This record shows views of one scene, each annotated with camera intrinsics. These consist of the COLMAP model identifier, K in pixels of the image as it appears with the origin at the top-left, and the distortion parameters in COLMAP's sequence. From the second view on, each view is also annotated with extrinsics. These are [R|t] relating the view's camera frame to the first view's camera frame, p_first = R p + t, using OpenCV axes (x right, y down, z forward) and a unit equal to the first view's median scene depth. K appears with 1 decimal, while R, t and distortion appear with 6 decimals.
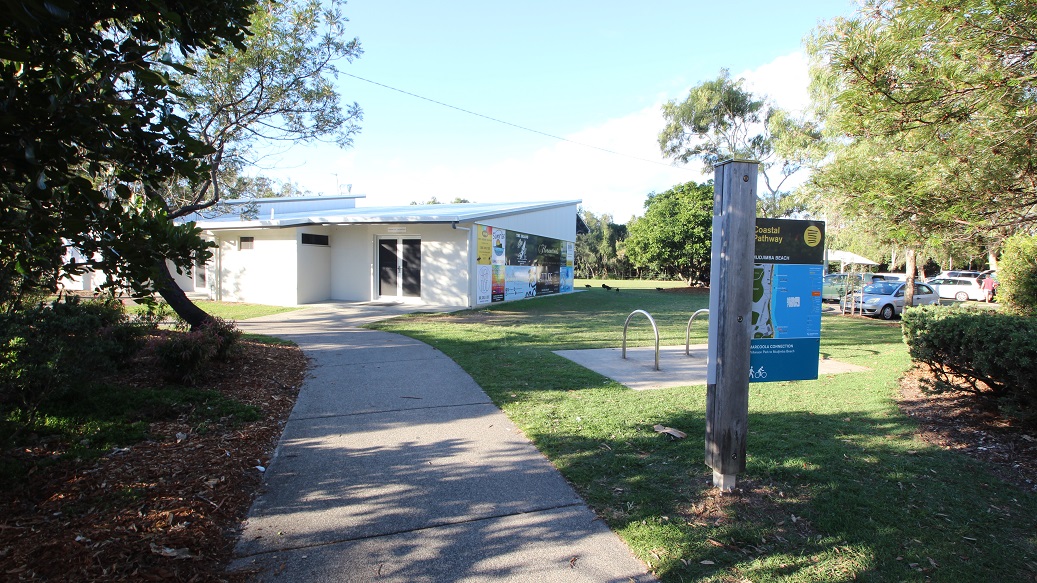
lens RADIAL K [[465.1, 0, 519.4], [0, 465.1, 296.3], [0, 0, 1]] dist [0.000618, -0.000647]
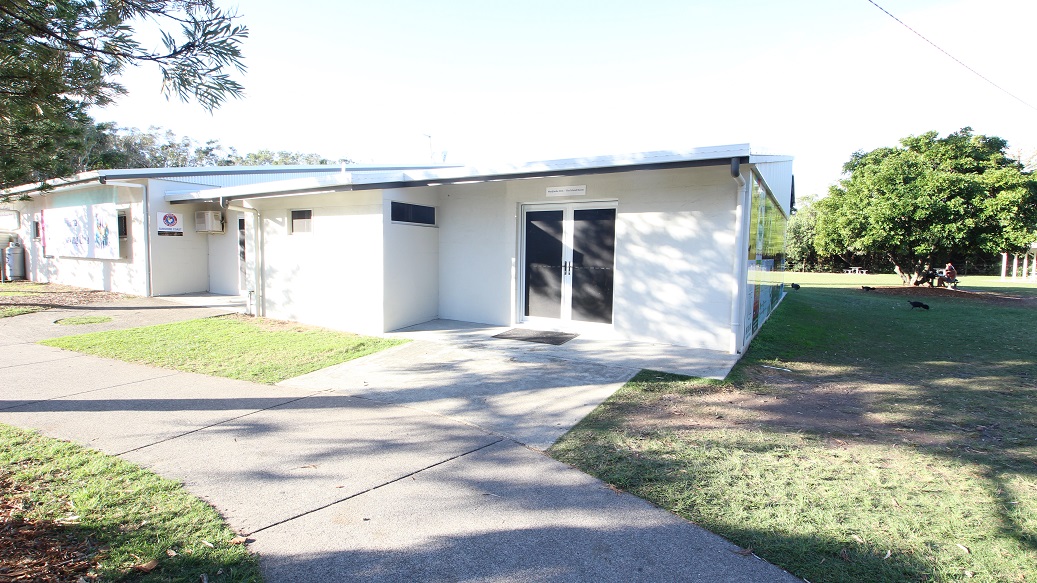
lens RADIAL K [[465.1, 0, 516.3], [0, 465.1, 287.9], [0, 0, 1]] dist [0.000618, -0.000647]
pose [[0.986355, 0.014191, -0.164019, -0.229186], [-0.012361, 0.999849, 0.012175, -0.042176], [0.164167, -0.009982, 0.986382, 0.477095]]
